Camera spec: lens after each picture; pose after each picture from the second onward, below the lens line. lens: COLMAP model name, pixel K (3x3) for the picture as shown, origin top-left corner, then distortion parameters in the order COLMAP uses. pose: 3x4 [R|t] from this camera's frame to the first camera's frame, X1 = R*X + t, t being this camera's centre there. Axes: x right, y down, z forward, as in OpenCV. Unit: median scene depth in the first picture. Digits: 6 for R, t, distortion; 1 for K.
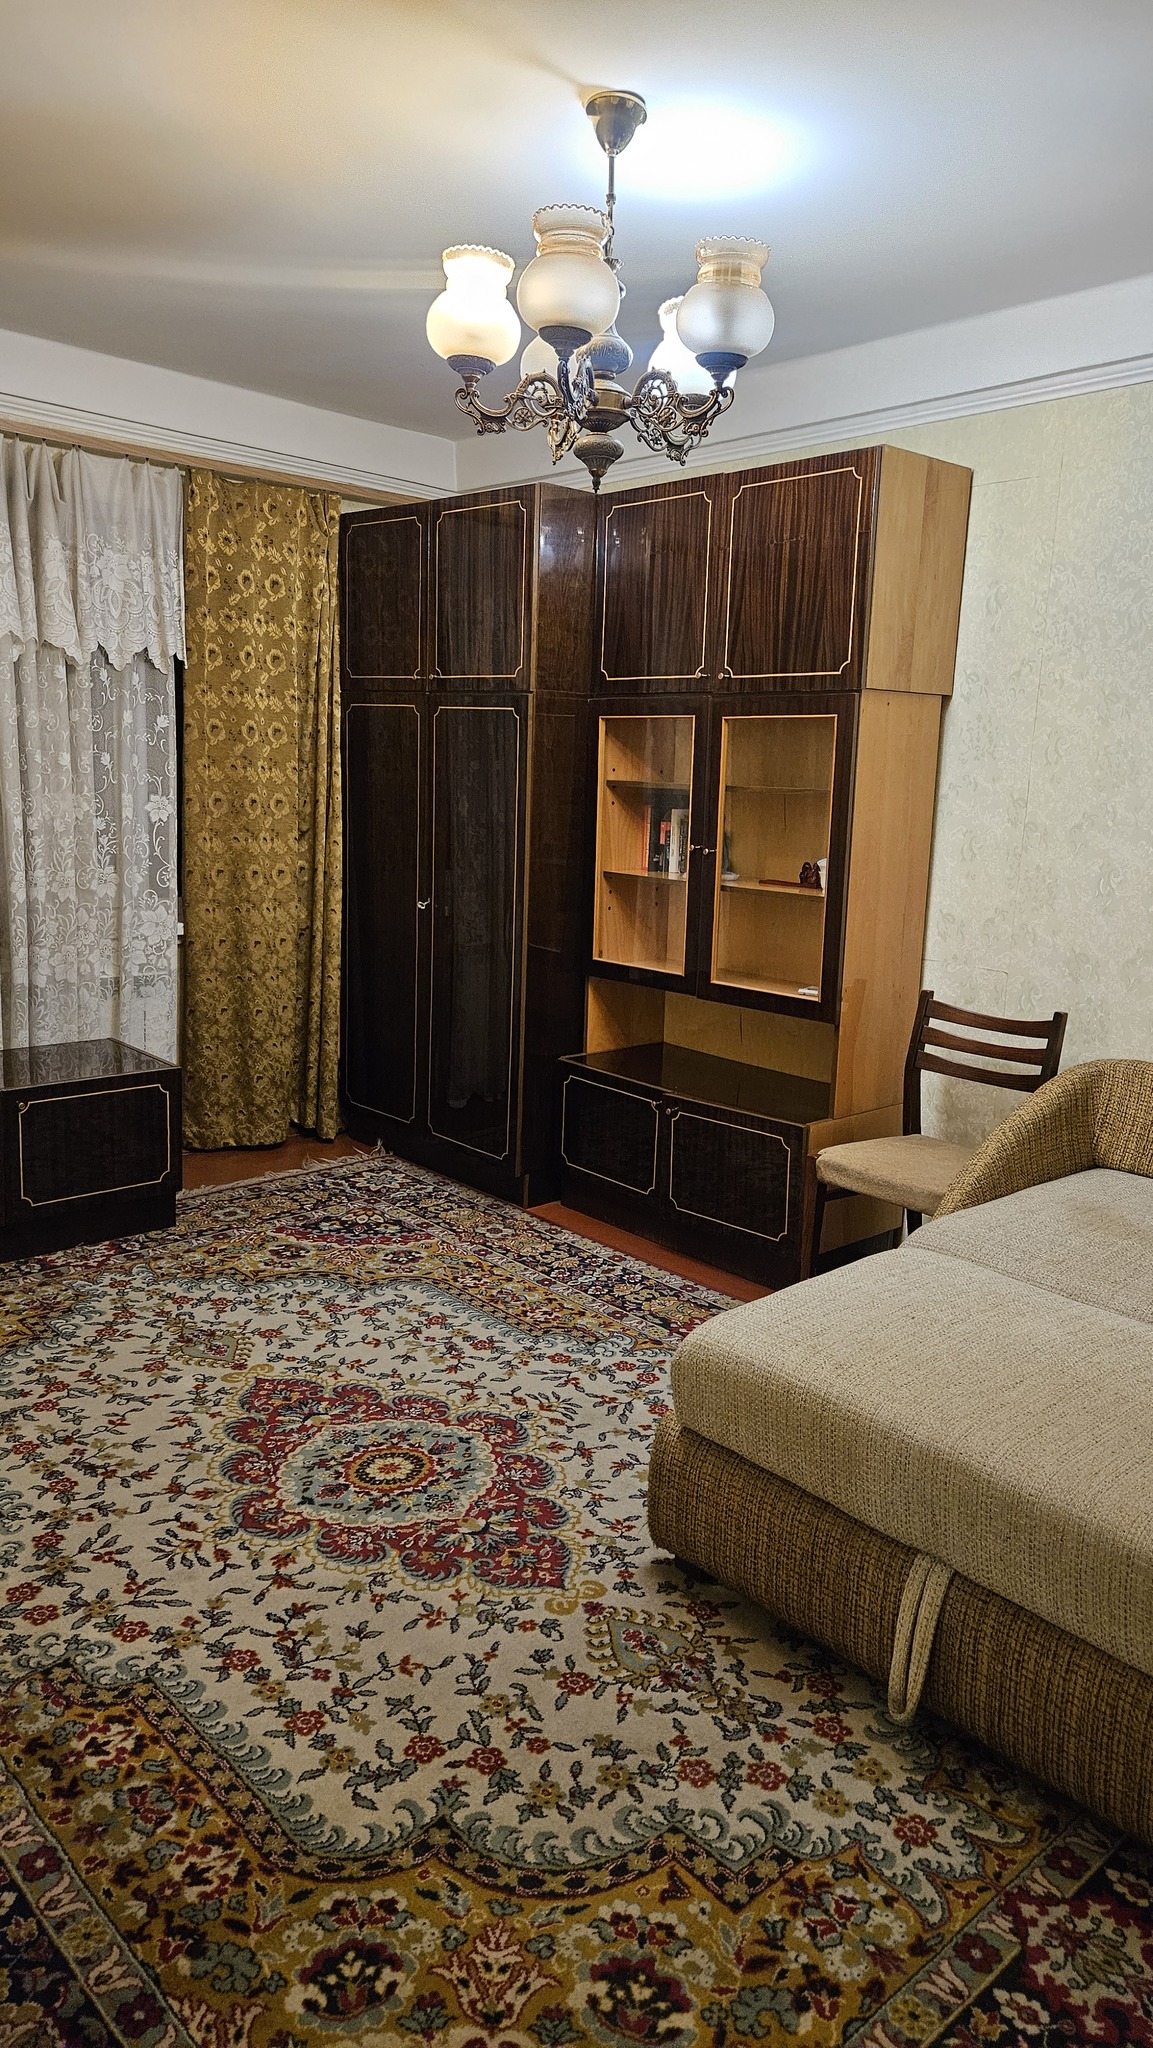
lens RADIAL K [[1363.8, 0, 577.9], [0, 1363.8, 1009.1], [0, 0, 1]] dist [0.076418, -0.065895]
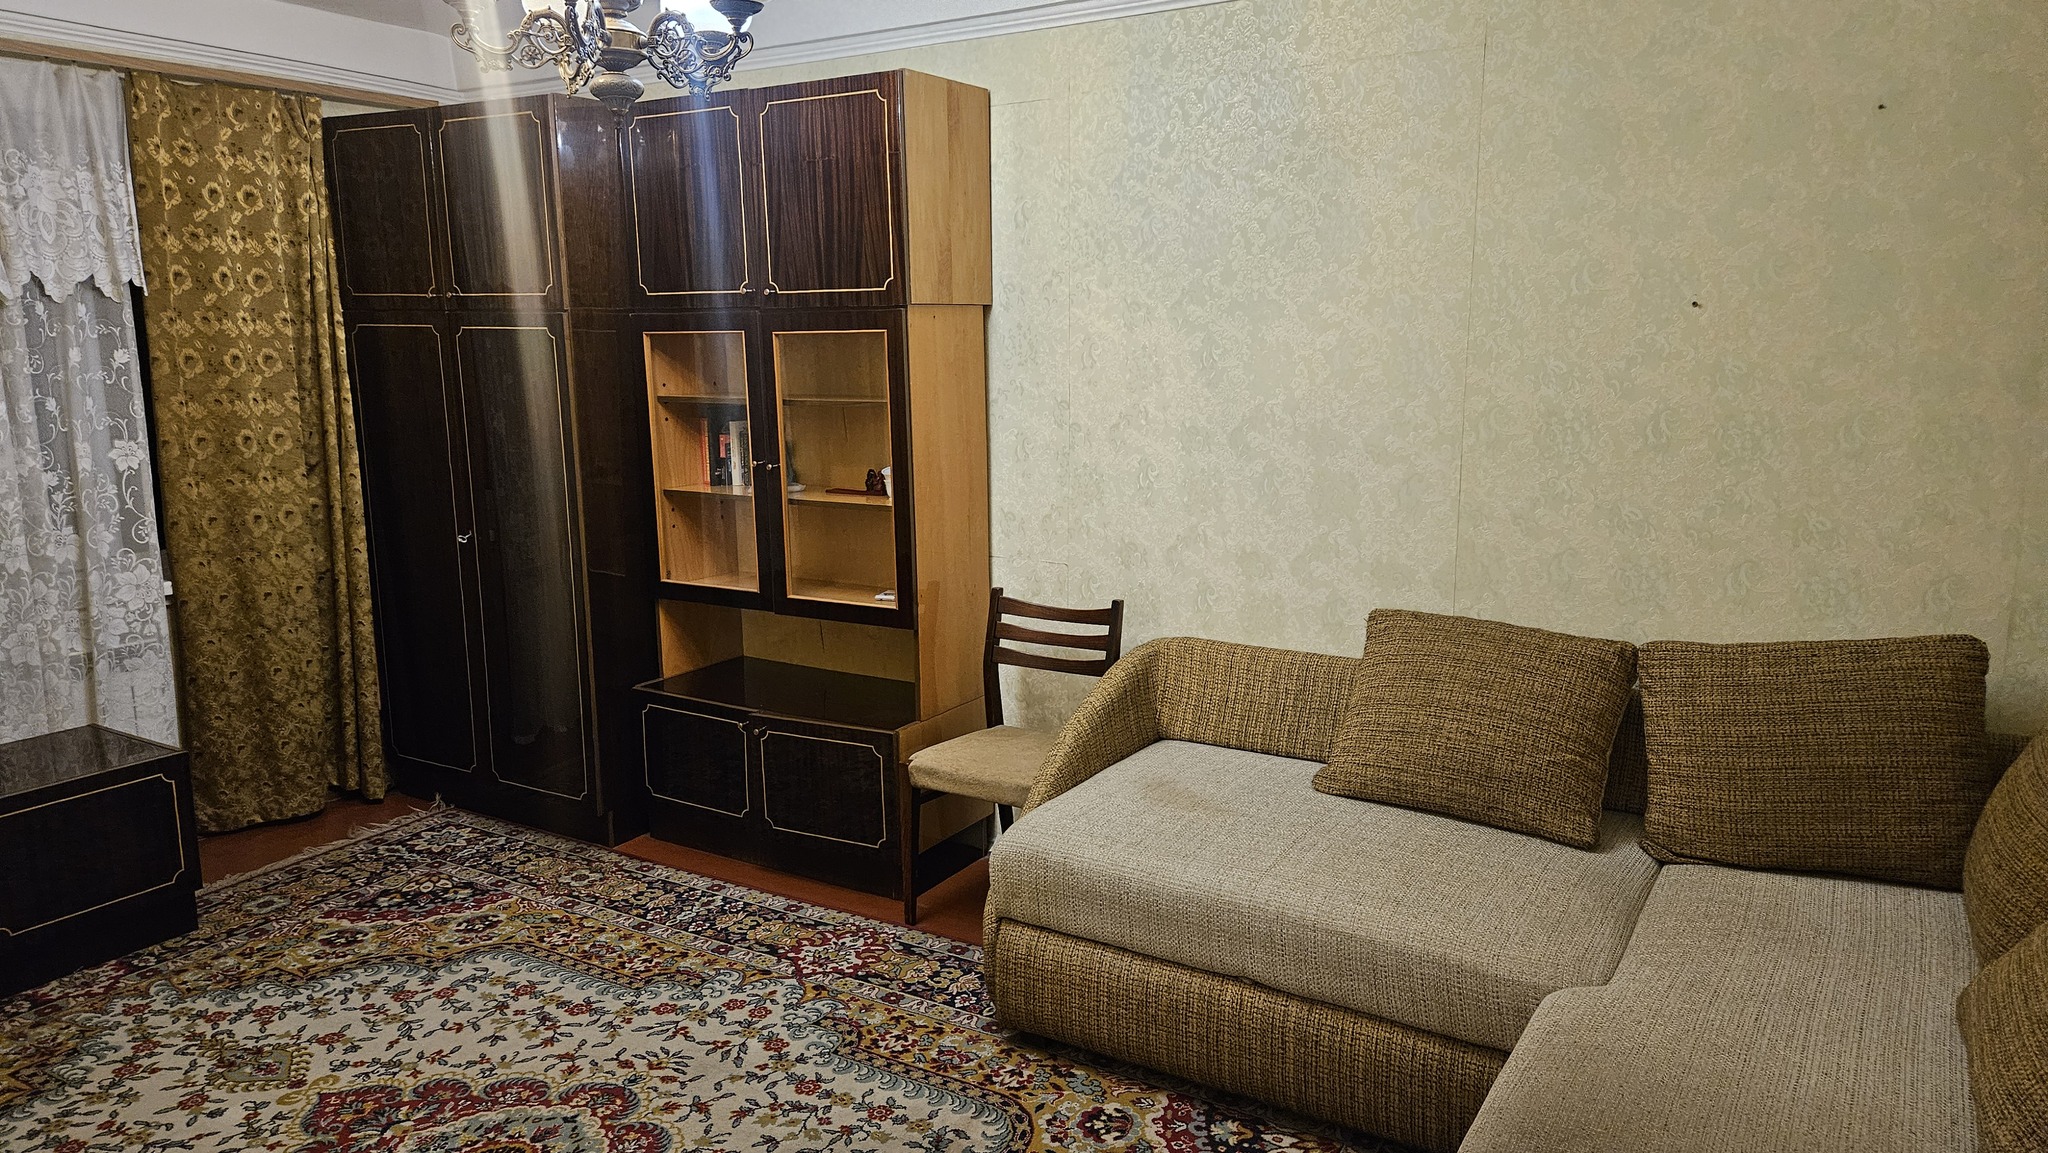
lens RADIAL K [[1363.8, 0, 1026.9], [0, 1363.8, 581.3], [0, 0, 1]] dist [0.076418, -0.065895]
pose [[0.958840, -0.093698, 0.268043, -0.001176], [0.092757, 0.995557, 0.016200, -0.039674], [-0.268370, 0.009329, 0.963271, -0.008871]]
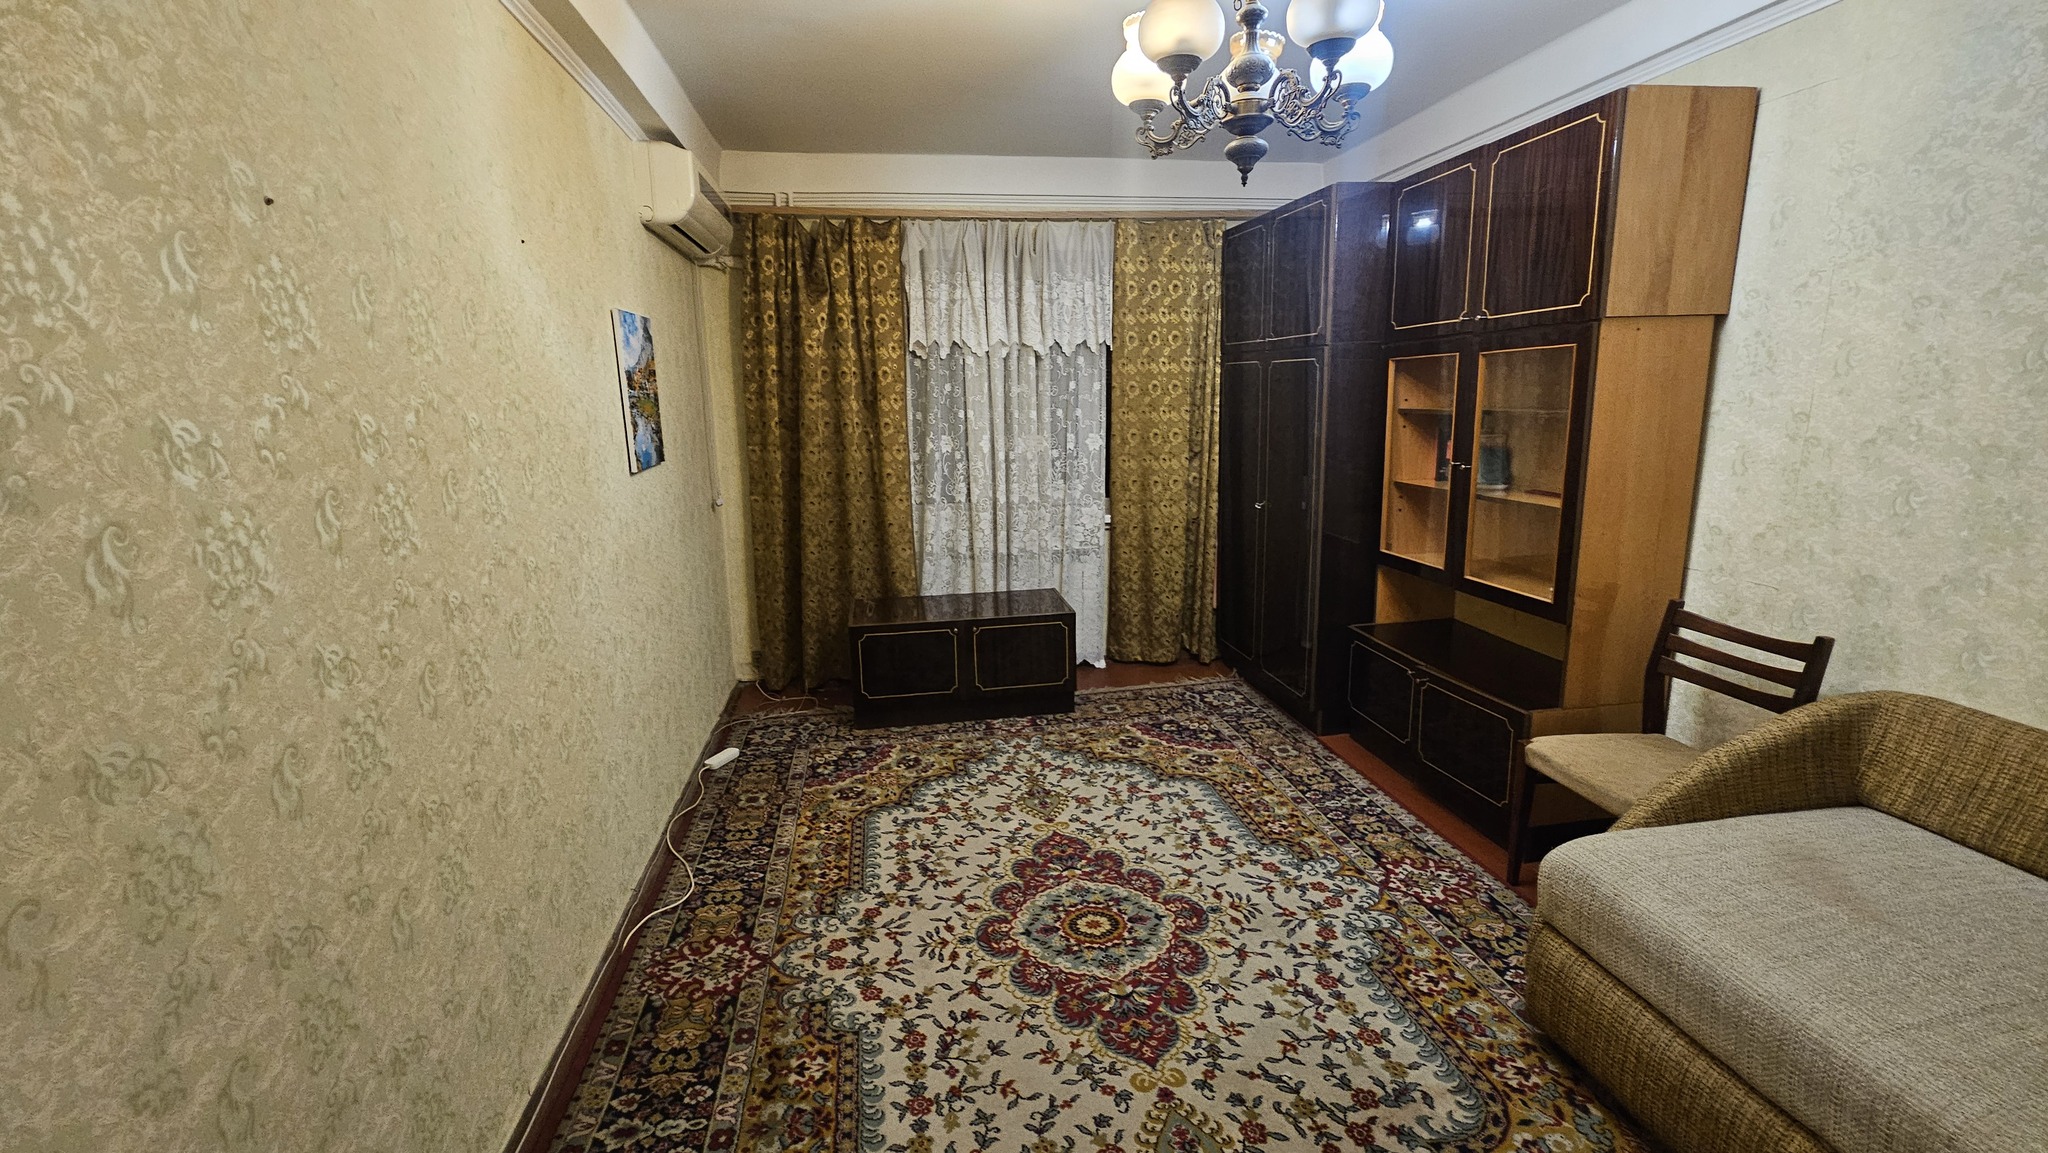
lens RADIAL K [[841.7, 0, 1013.5], [0, 841.7, 568.6], [0, 0, 1]] dist [0.000302, -0.000058]
pose [[0.835321, 0.053320, -0.547171, 0.216900], [-0.040705, 0.998552, 0.035164, -0.047193], [0.548254, -0.007101, 0.836282, 0.219134]]
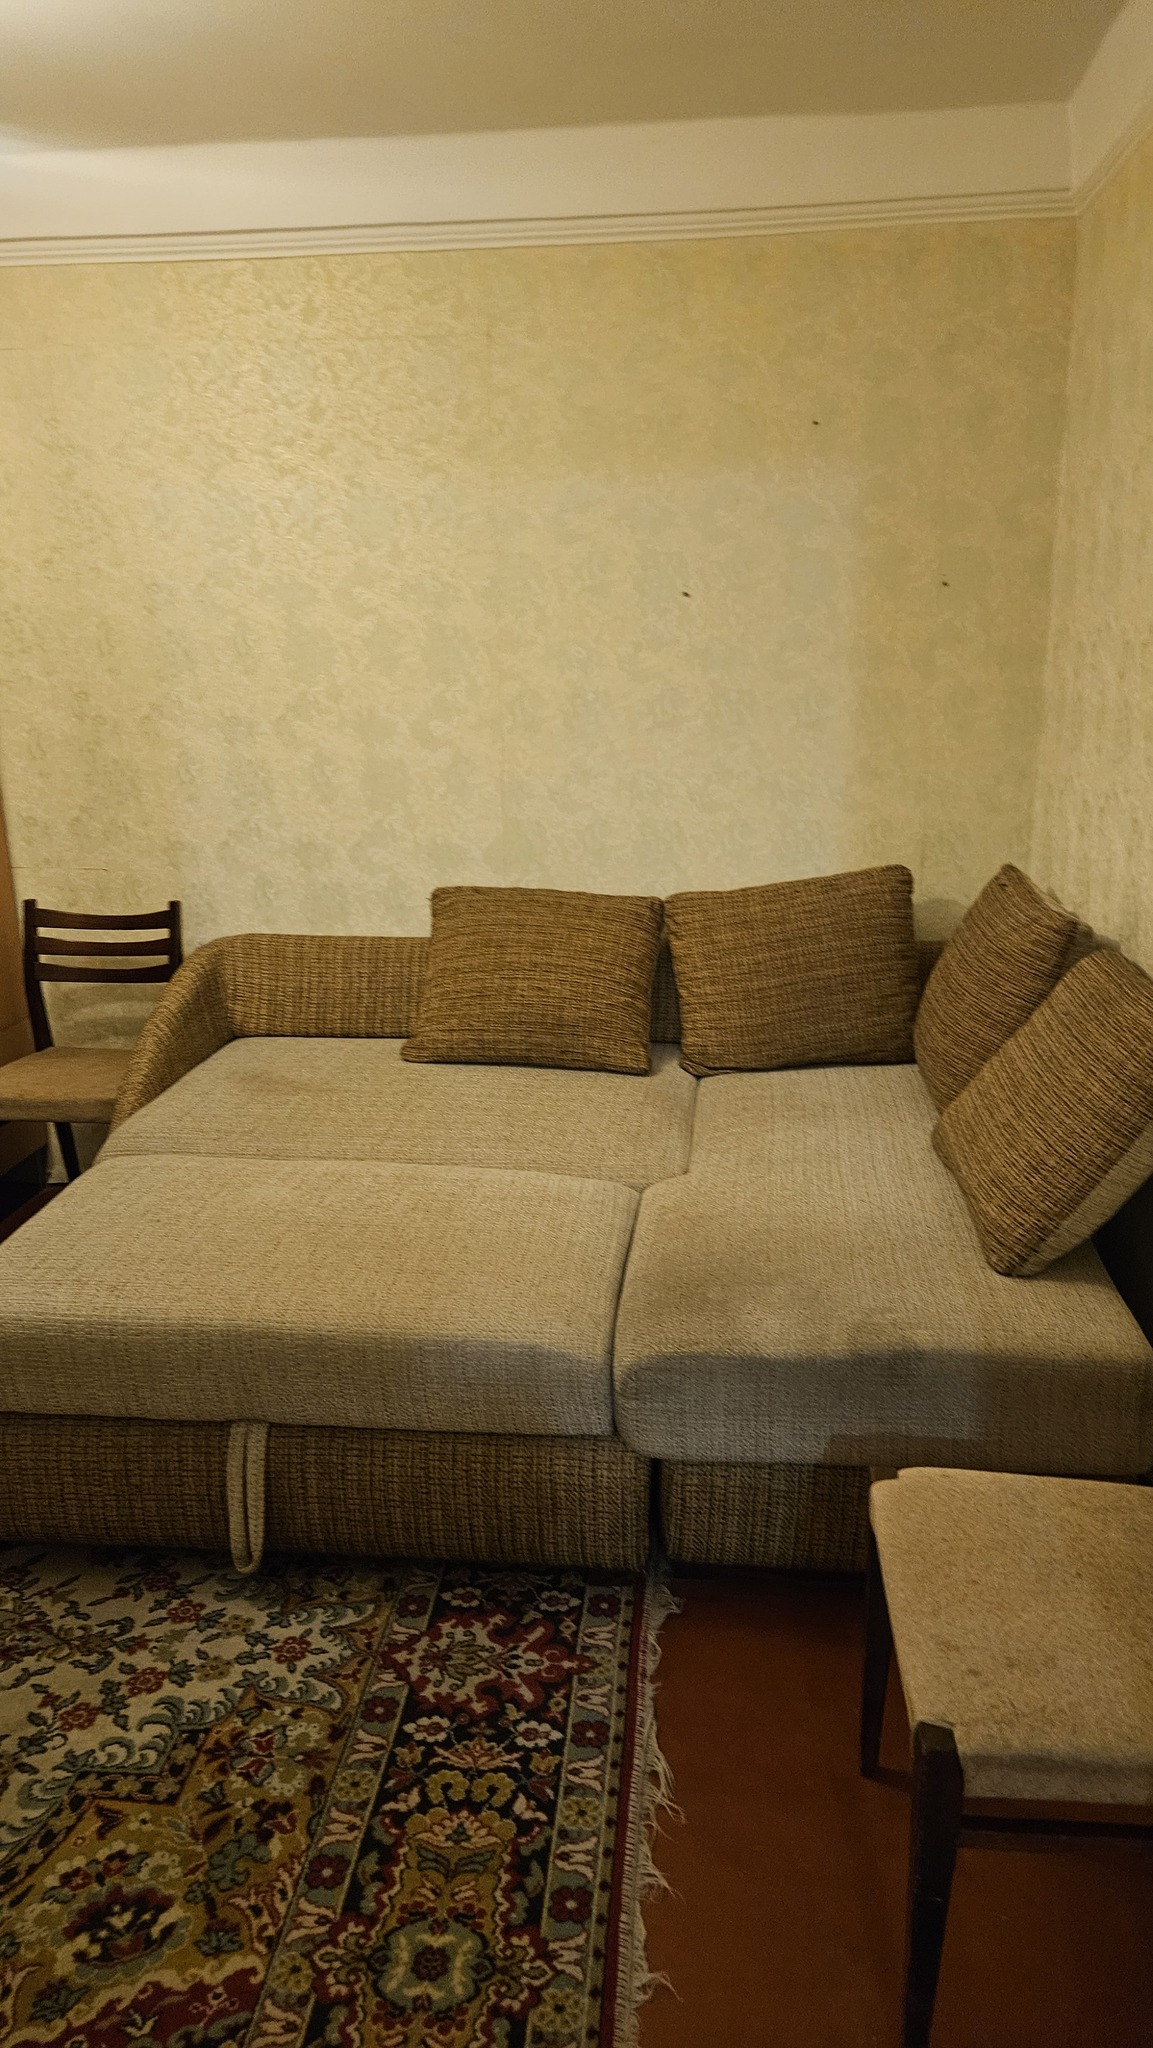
lens RADIAL K [[1363.8, 0, 599.0], [0, 1363.8, 1034.0], [0, 0, 1]] dist [0.076418, -0.065895]
pose [[0.738014, -0.226287, 0.635712, -0.104043], [0.155407, 0.973768, 0.166206, -0.024732], [-0.656646, -0.023868, 0.753821, 0.004409]]
